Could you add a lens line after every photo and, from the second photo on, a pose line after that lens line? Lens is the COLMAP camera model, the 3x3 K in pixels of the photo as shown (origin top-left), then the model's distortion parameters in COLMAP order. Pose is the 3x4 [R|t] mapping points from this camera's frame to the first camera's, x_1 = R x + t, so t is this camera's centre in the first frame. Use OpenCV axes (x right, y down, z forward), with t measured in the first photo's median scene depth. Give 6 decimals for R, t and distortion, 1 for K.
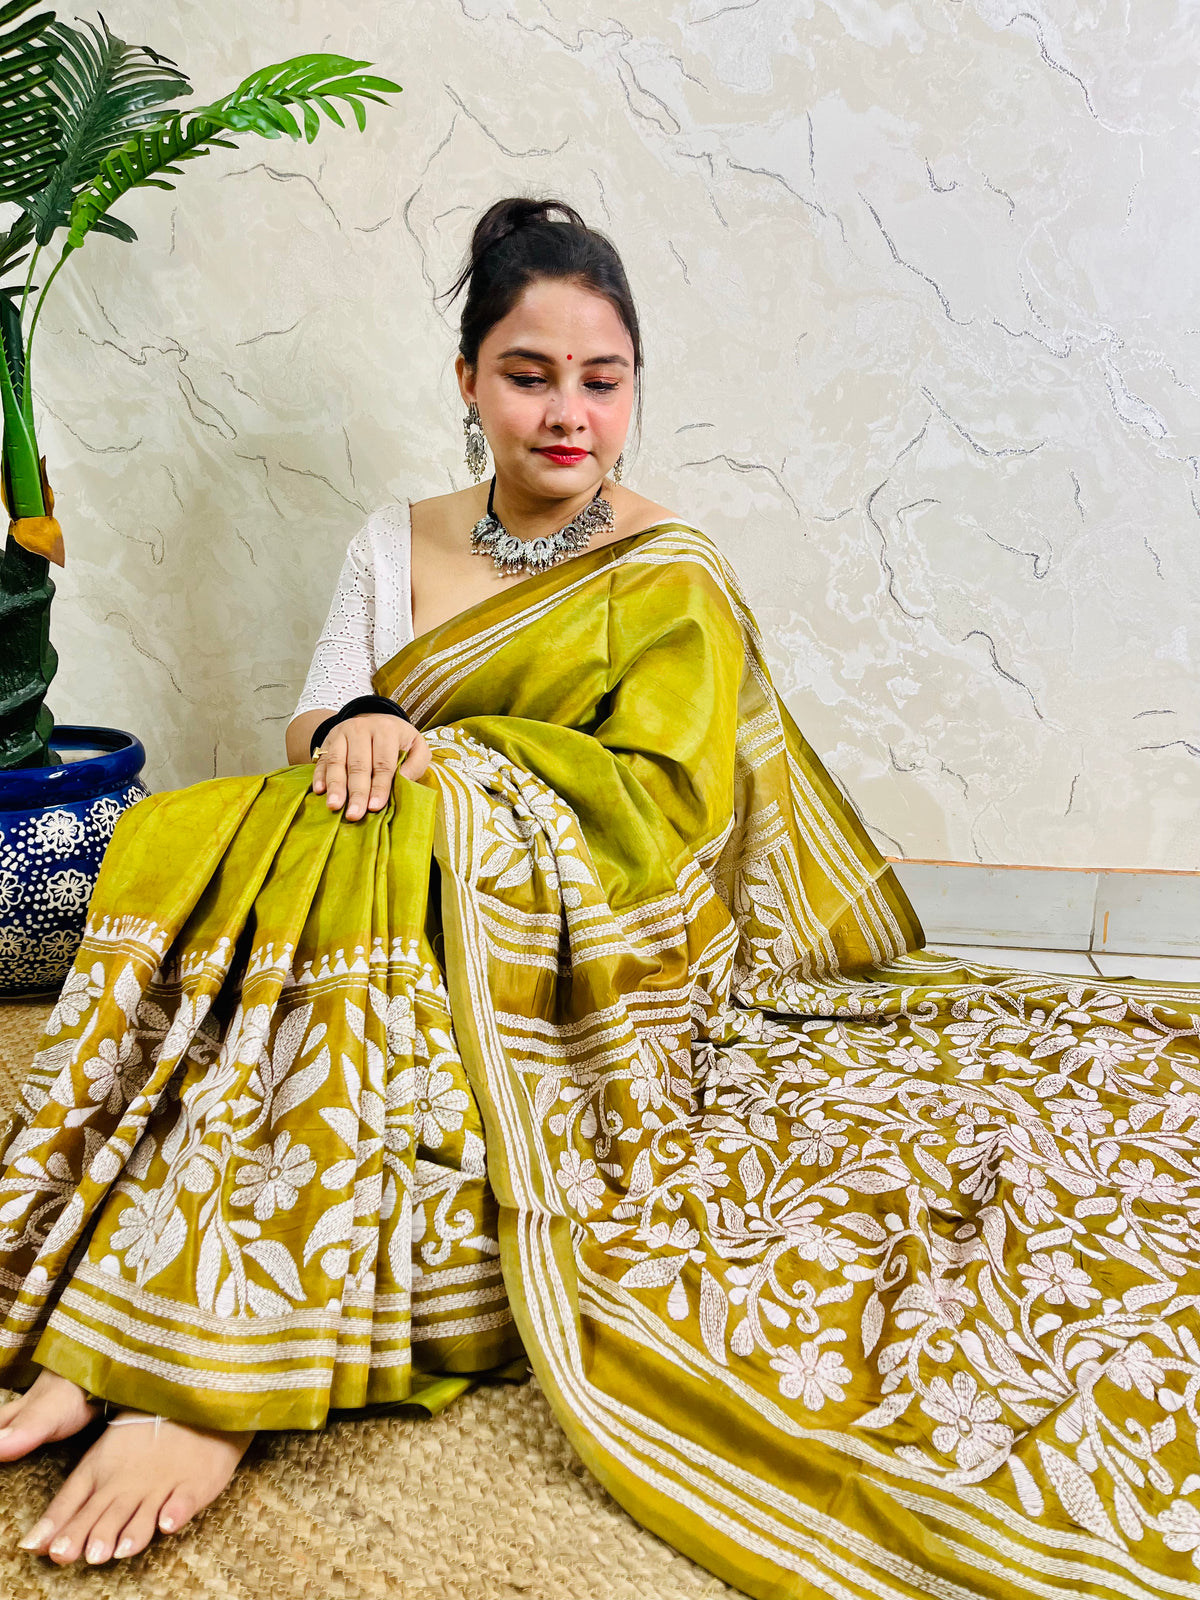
lens RADIAL K [[1228.1, 0, 600.0], [0, 1228.1, 800.0], [0, 0, 1]] dist [0.072842, -0.080228]
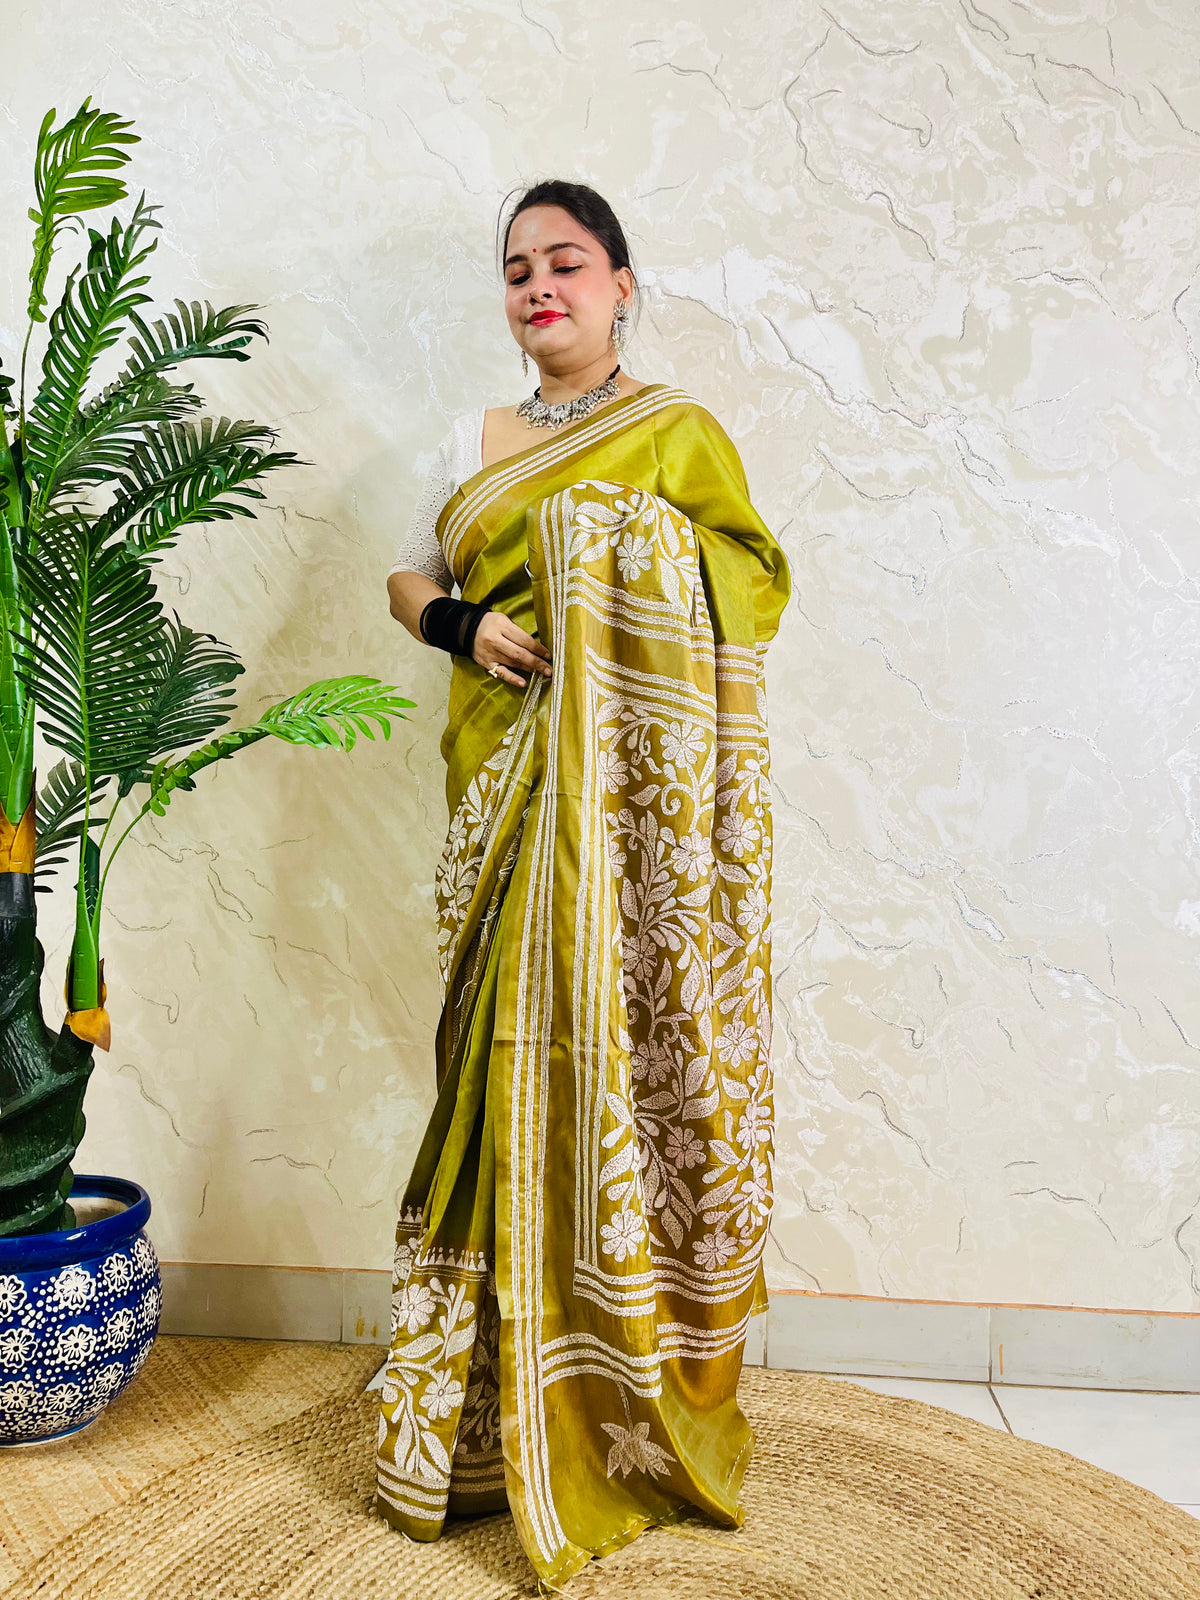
lens RADIAL K [[1208.4, 0, 607.5], [0, 1208.4, 811.7], [0, 0, 1]] dist [0.123824, -0.168706]
pose [[0.998146, 0.015233, 0.058925, -0.025984], [0.000754, 0.965006, -0.262228, -0.098746], [-0.060857, 0.261787, 0.963205, -0.222799]]
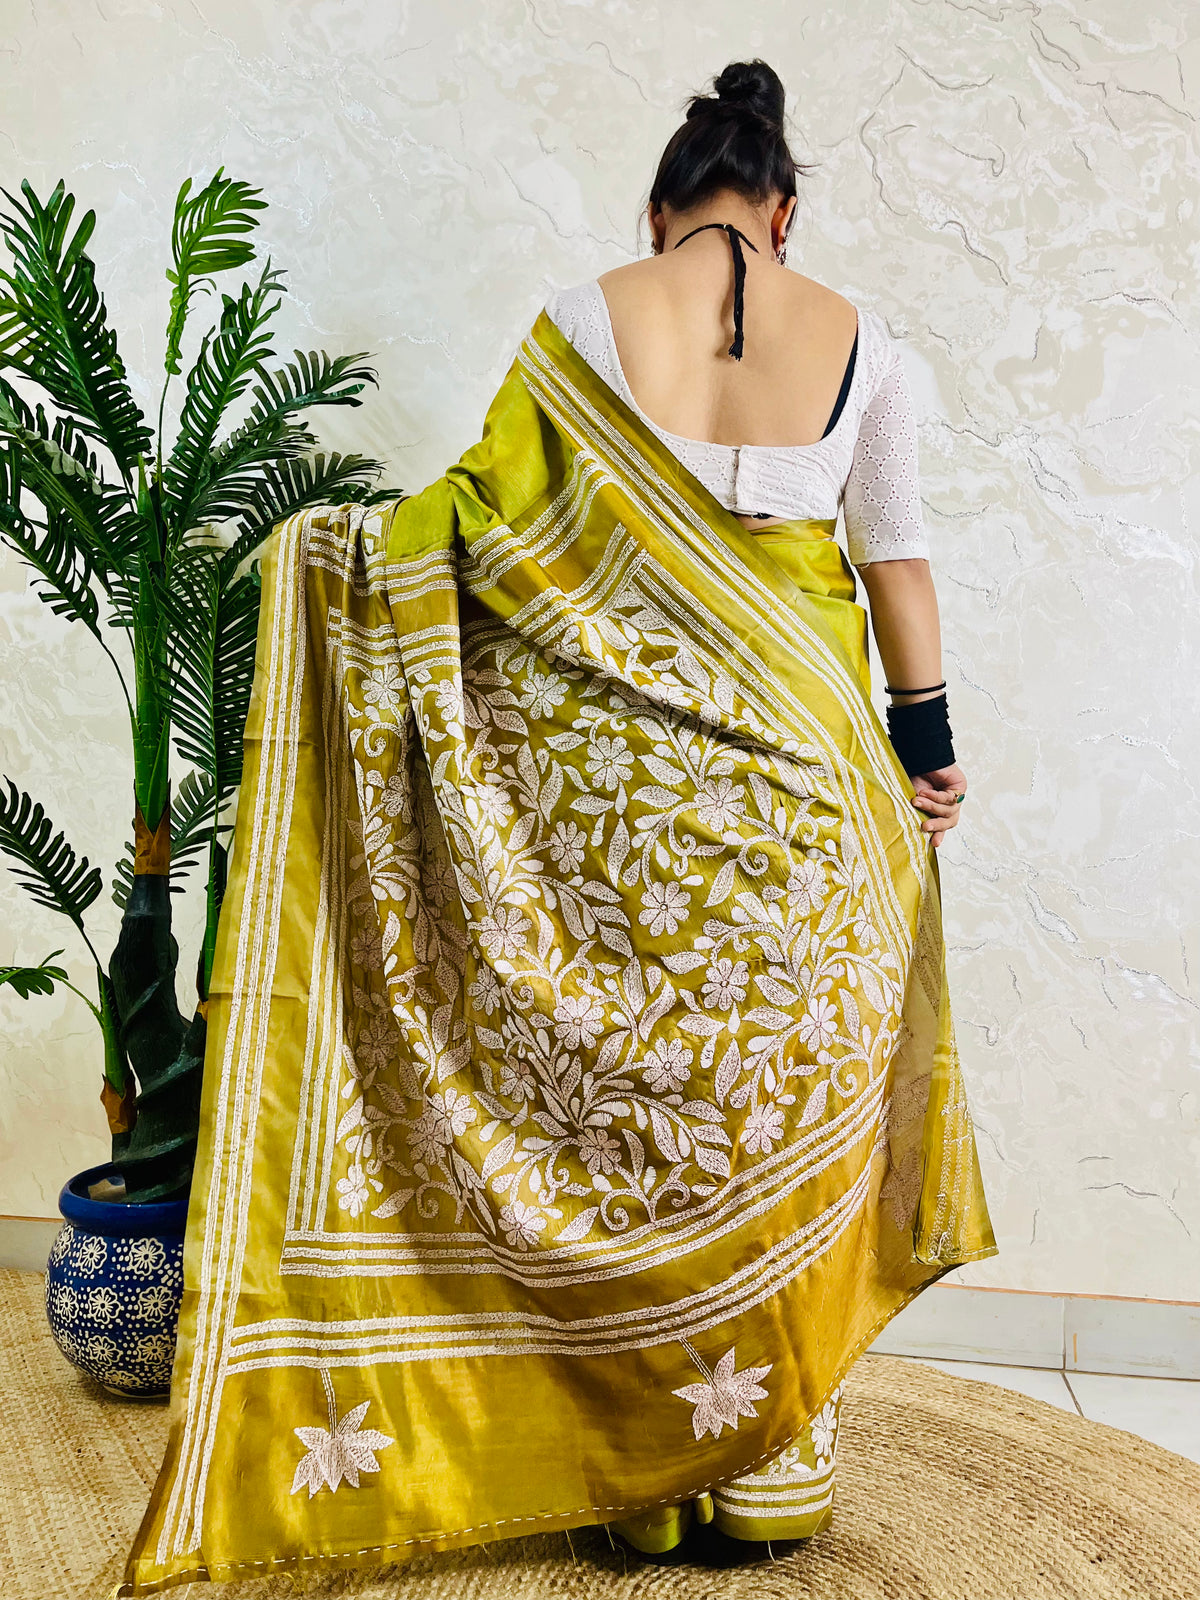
lens RADIAL K [[1208.4, 0, 607.5], [0, 1208.4, 811.7], [0, 0, 1]] dist [0.123824, -0.168706]
pose [[0.999799, 0.013243, -0.015064, -0.022862], [-0.016744, 0.964573, -0.263286, -0.082086], [0.011043, 0.263485, 0.964600, -0.301777]]
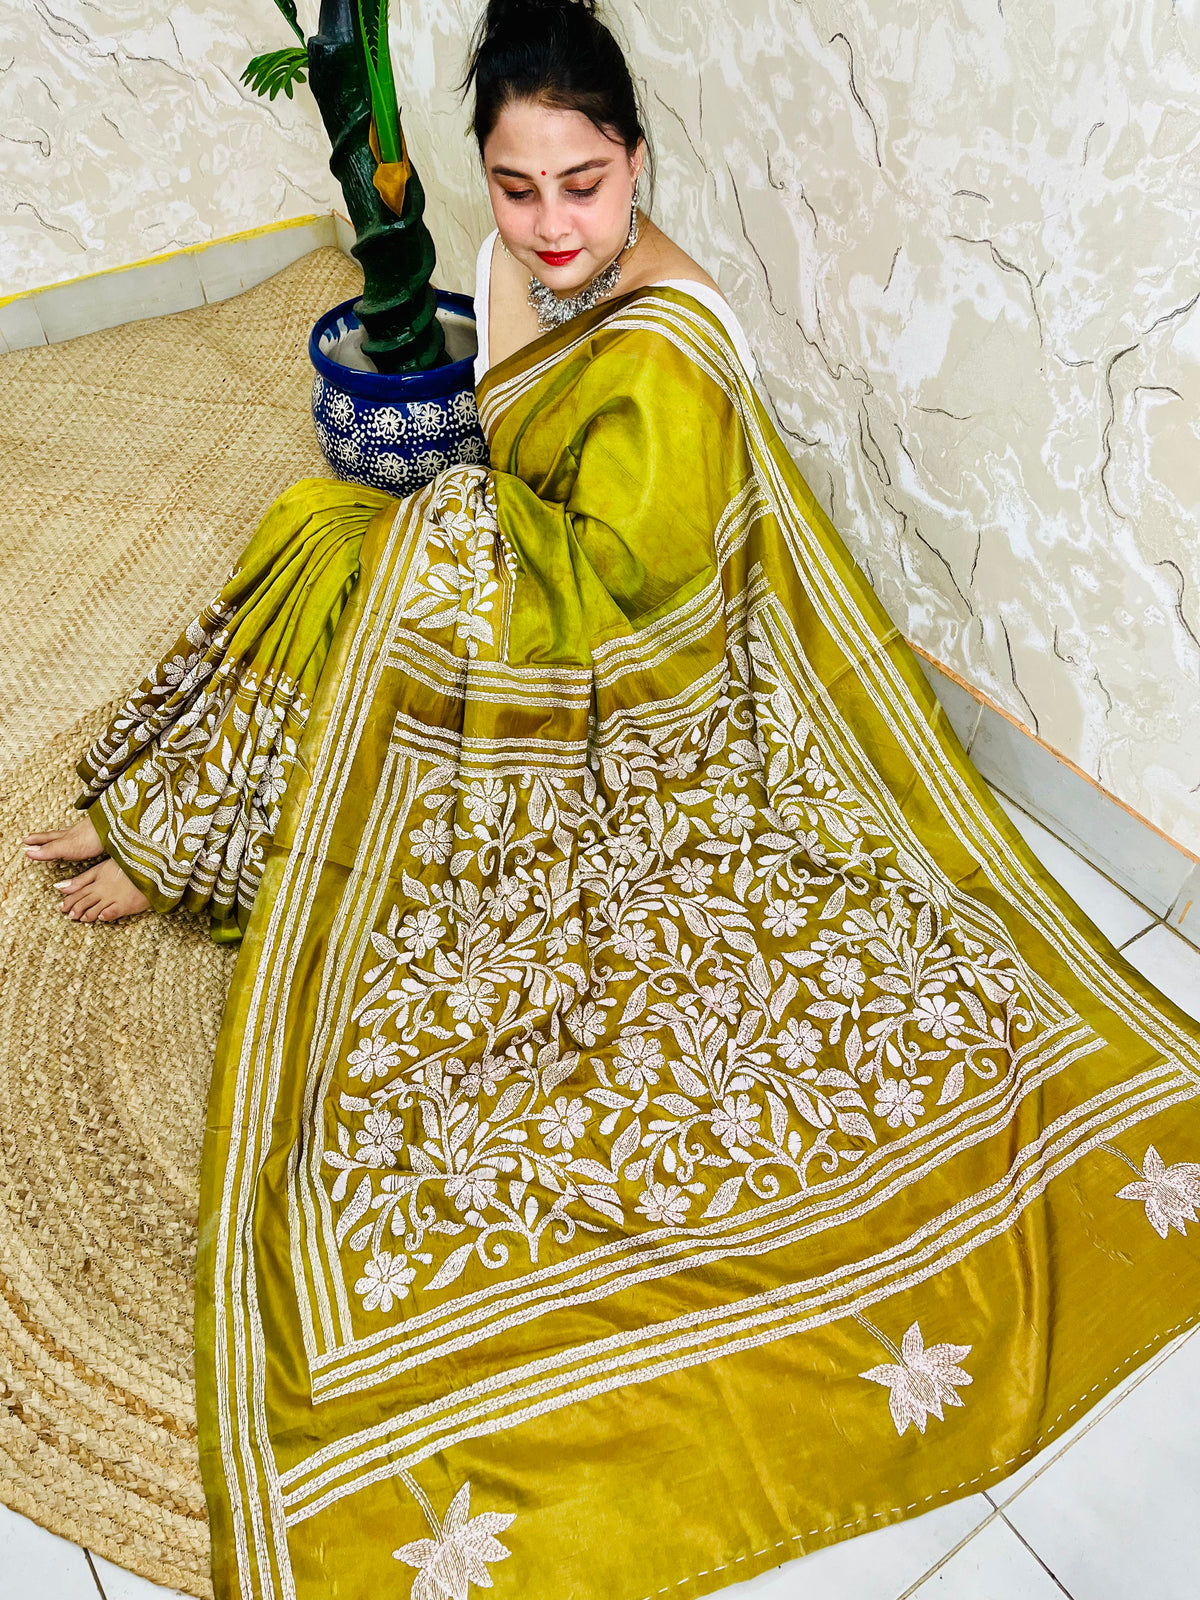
lens RADIAL K [[1219.3, 0, 578.6], [0, 1219.3, 811.0], [0, 0, 1]] dist [0.006836, 0.000748]
pose [[0.690132, 0.531134, -0.491543, 0.582414], [-0.169767, 0.779090, 0.603488, -0.483344], [0.703489, -0.333039, 0.627844, 0.177634]]
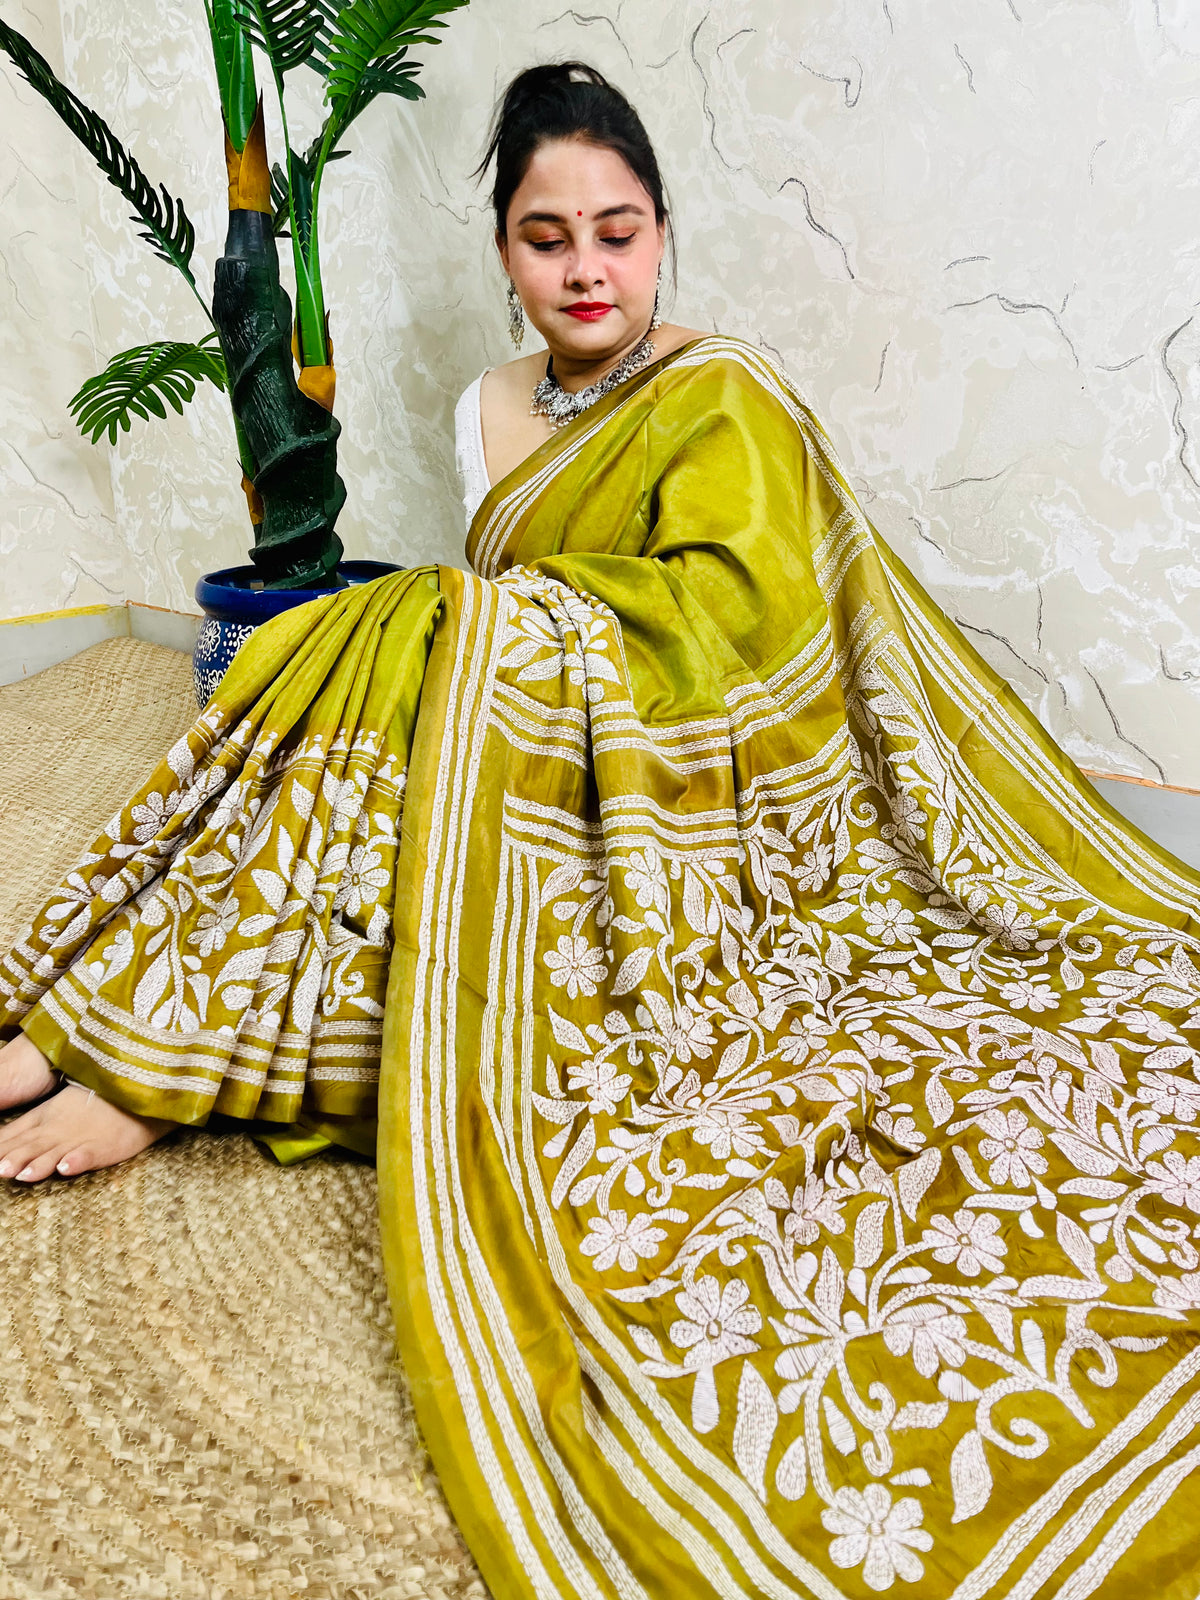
lens RADIAL K [[1224.8, 0, 601.4], [0, 1224.8, 798.1], [0, 0, 1]] dist [0.080000, -0.087038]
pose [[0.893574, 0.148264, -0.423726, 0.309458], [-0.111368, 0.987594, 0.110706, 0.006875], [0.434883, -0.051734, 0.899000, 0.081620]]
